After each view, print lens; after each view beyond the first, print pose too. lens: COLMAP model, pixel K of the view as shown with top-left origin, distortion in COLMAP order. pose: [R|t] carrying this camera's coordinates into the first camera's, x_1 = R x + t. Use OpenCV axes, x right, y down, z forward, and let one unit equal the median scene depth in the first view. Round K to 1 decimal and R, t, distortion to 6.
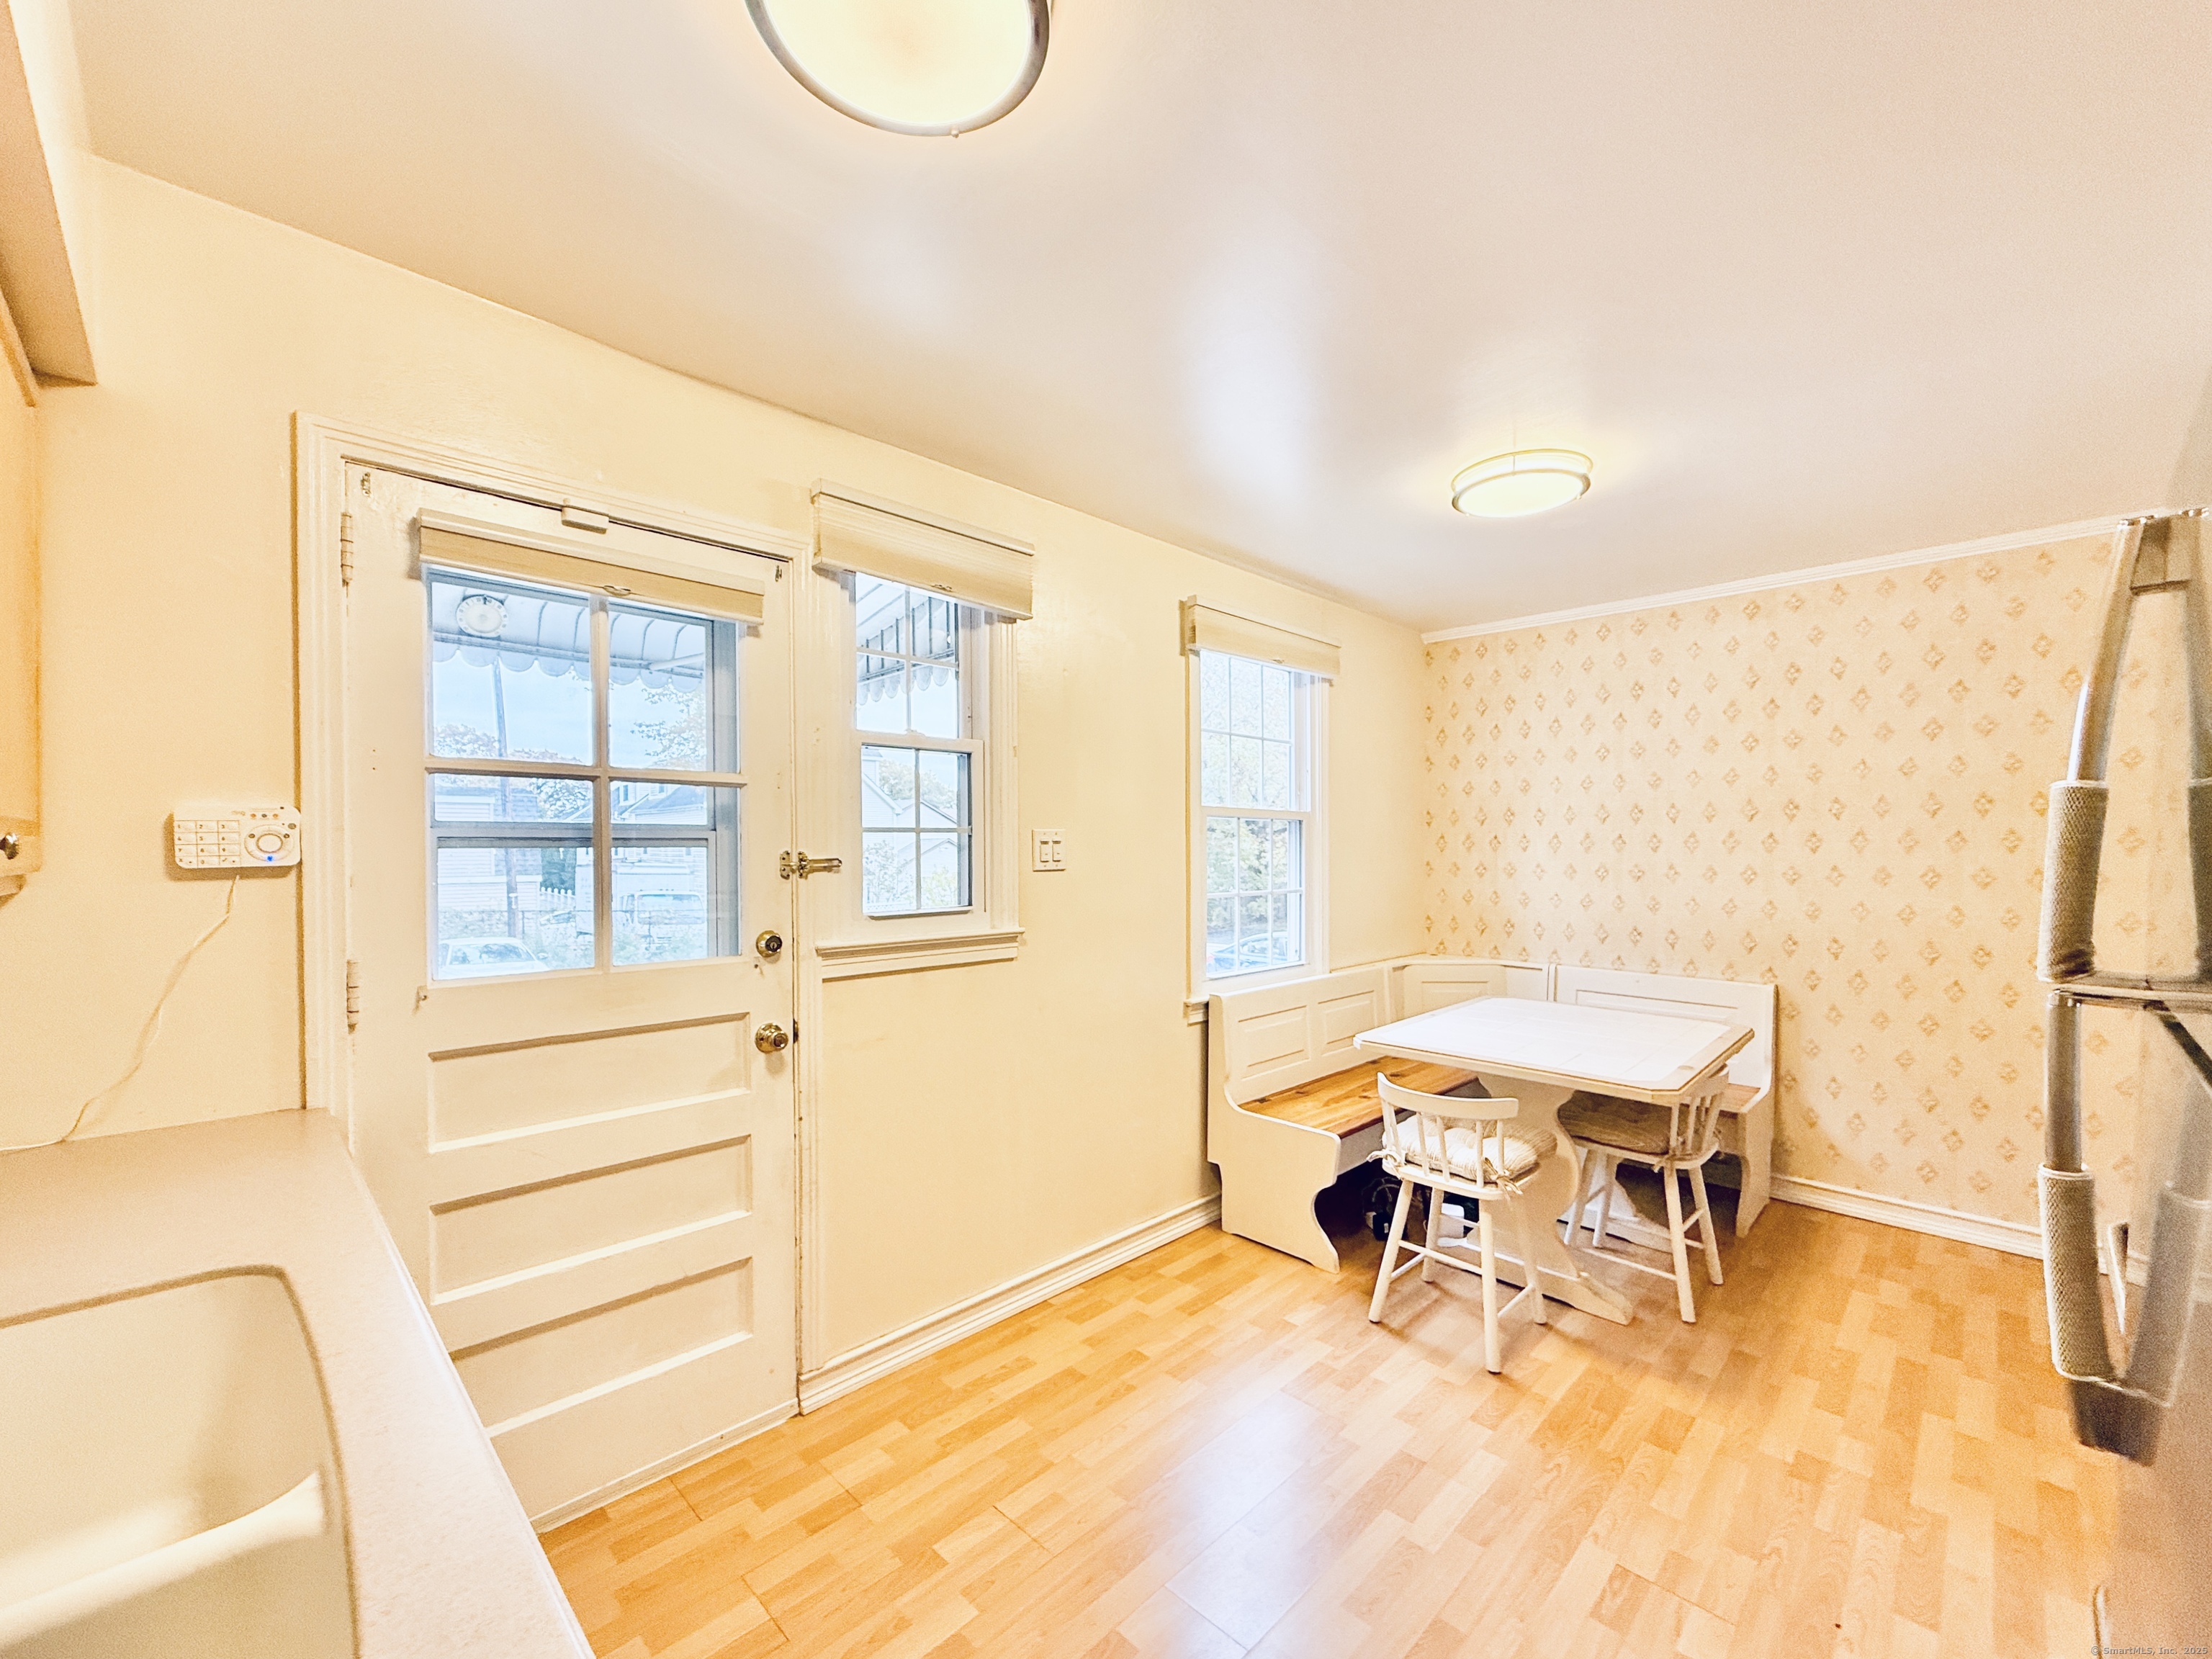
lens RADIAL K [[893.1, 0, 1131.4], [0, 893.1, 836.9], [0, 0, 1]] dist [0.000469, -0.000137]
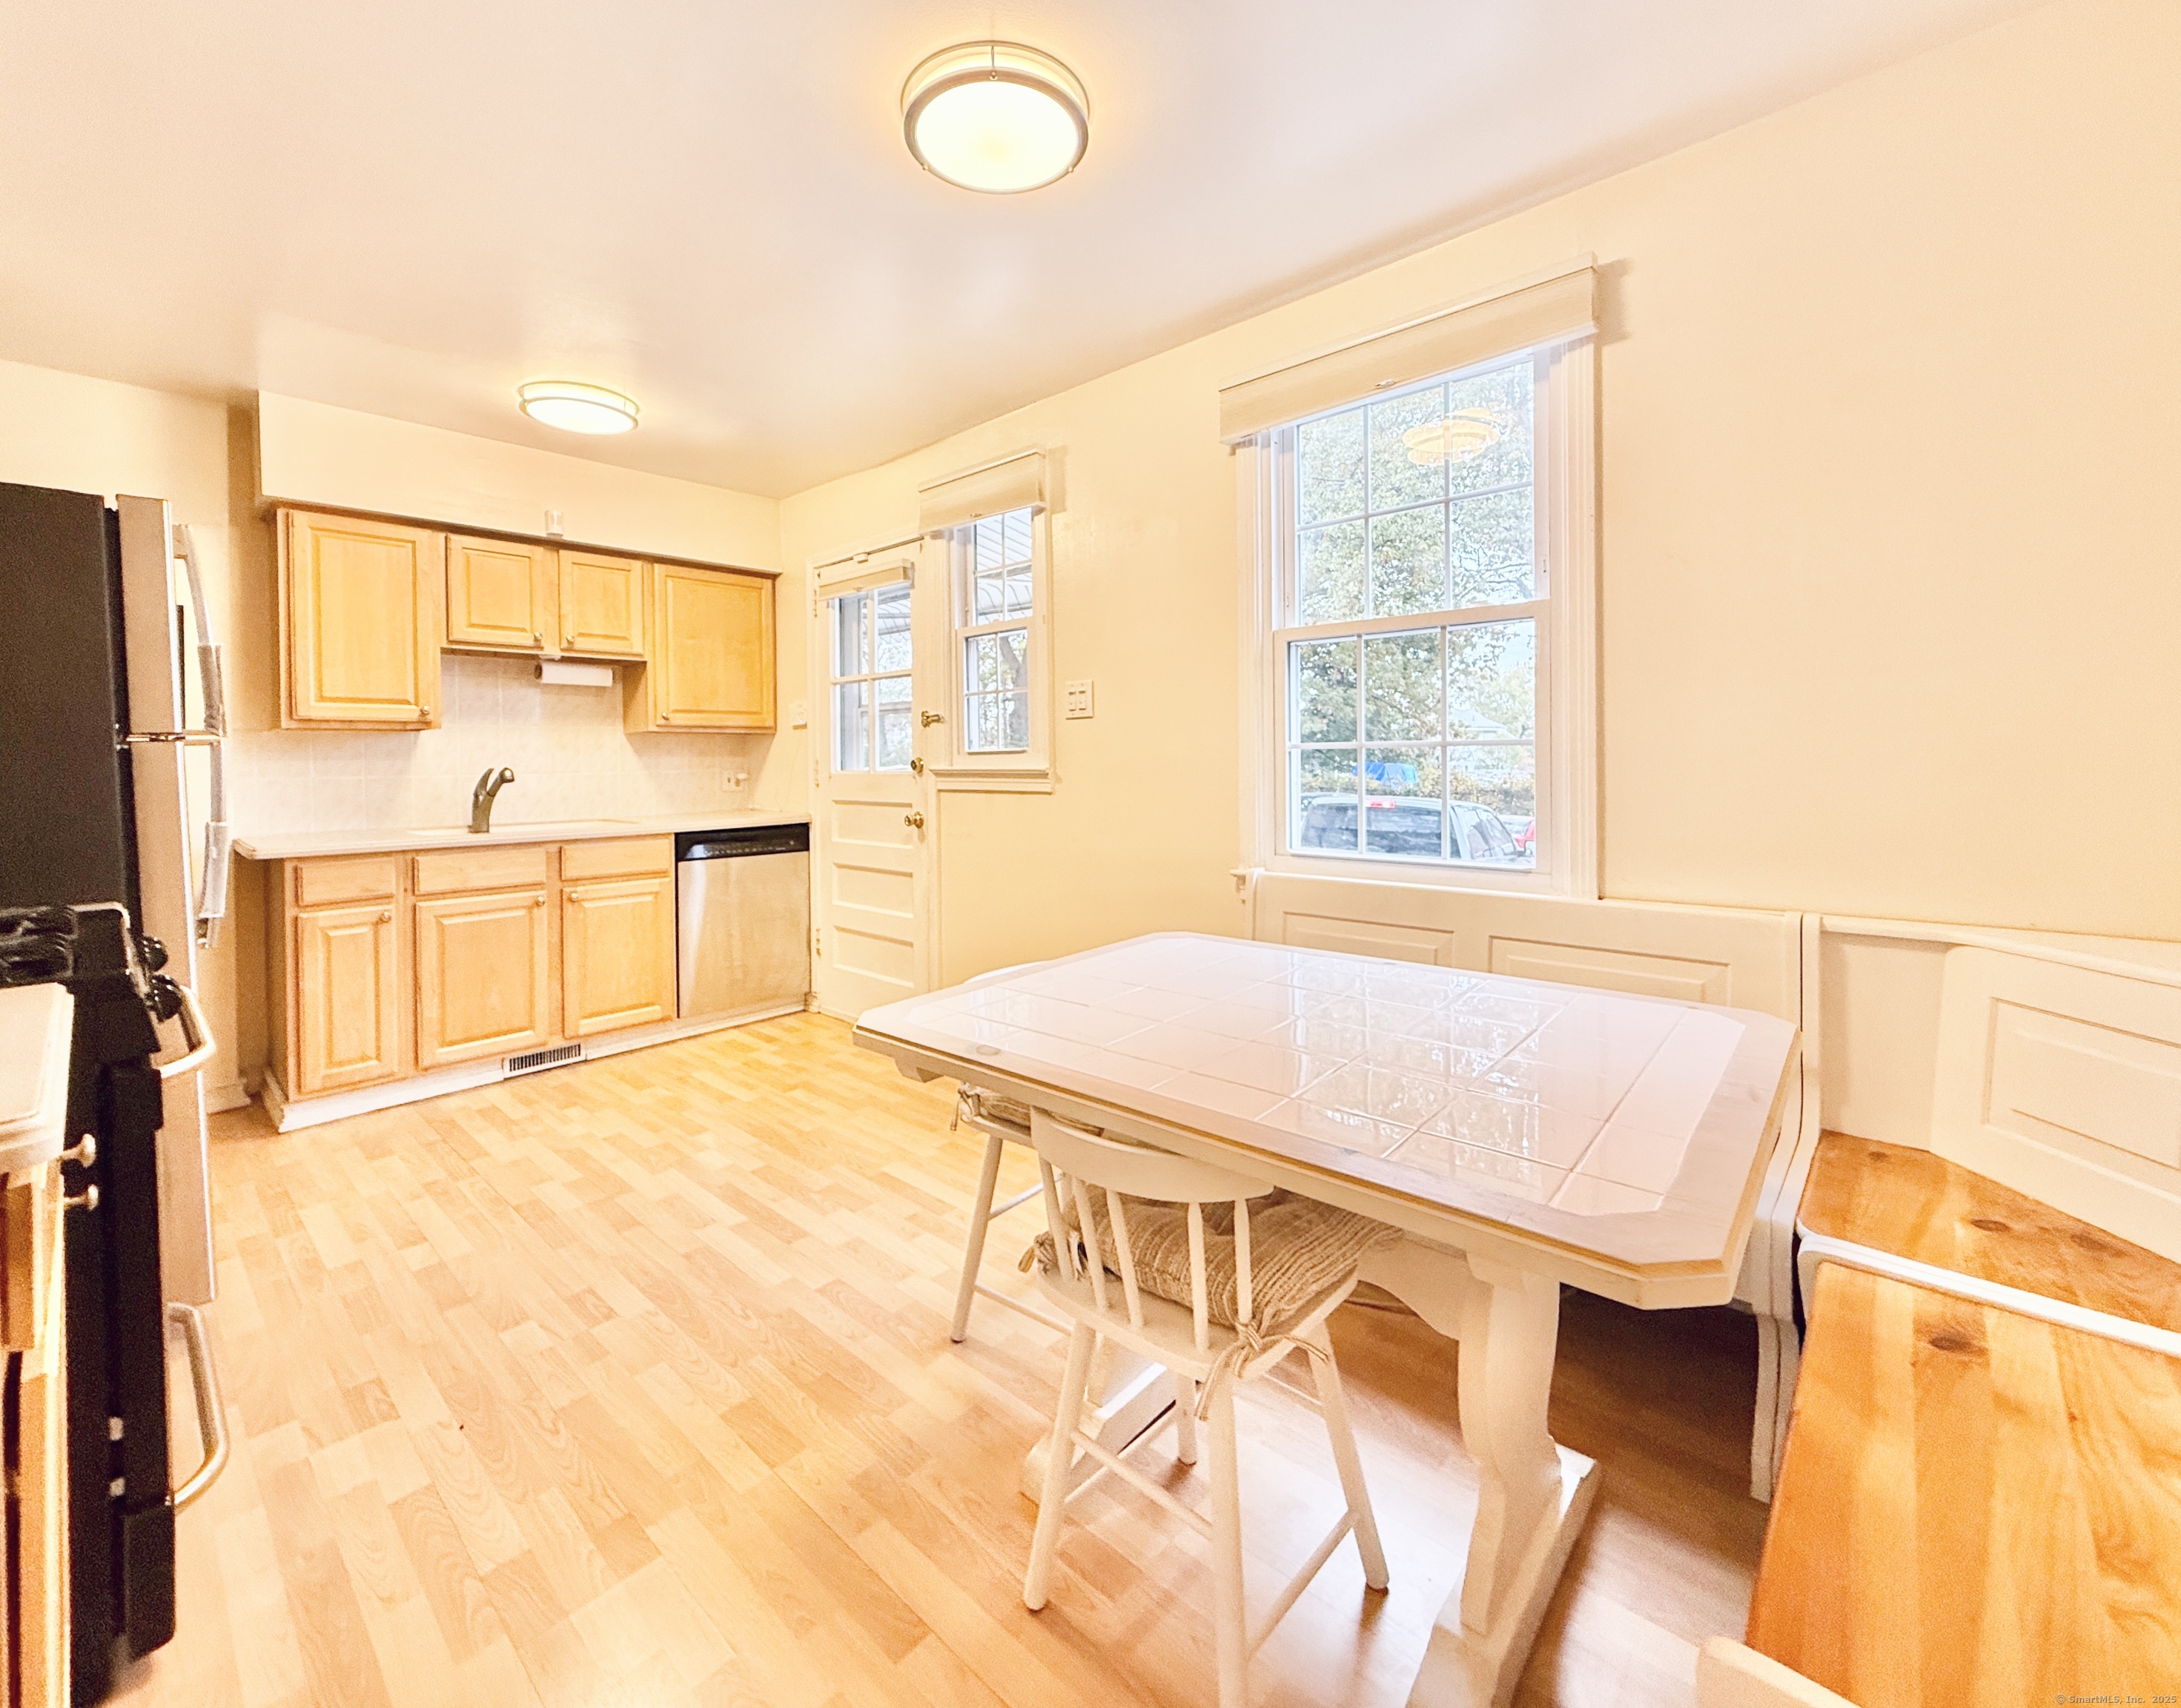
lens RADIAL K [[936.5, 0, 1083.4], [0, 936.5, 752.5], [0, 0, 1]] dist [-0.001044, 0.000042]
pose [[0.028663, -0.005203, -0.999576, 1.401429], [0.027599, 0.999609, -0.004412, 0.111630], [0.999208, -0.027461, 0.028795, 1.268979]]
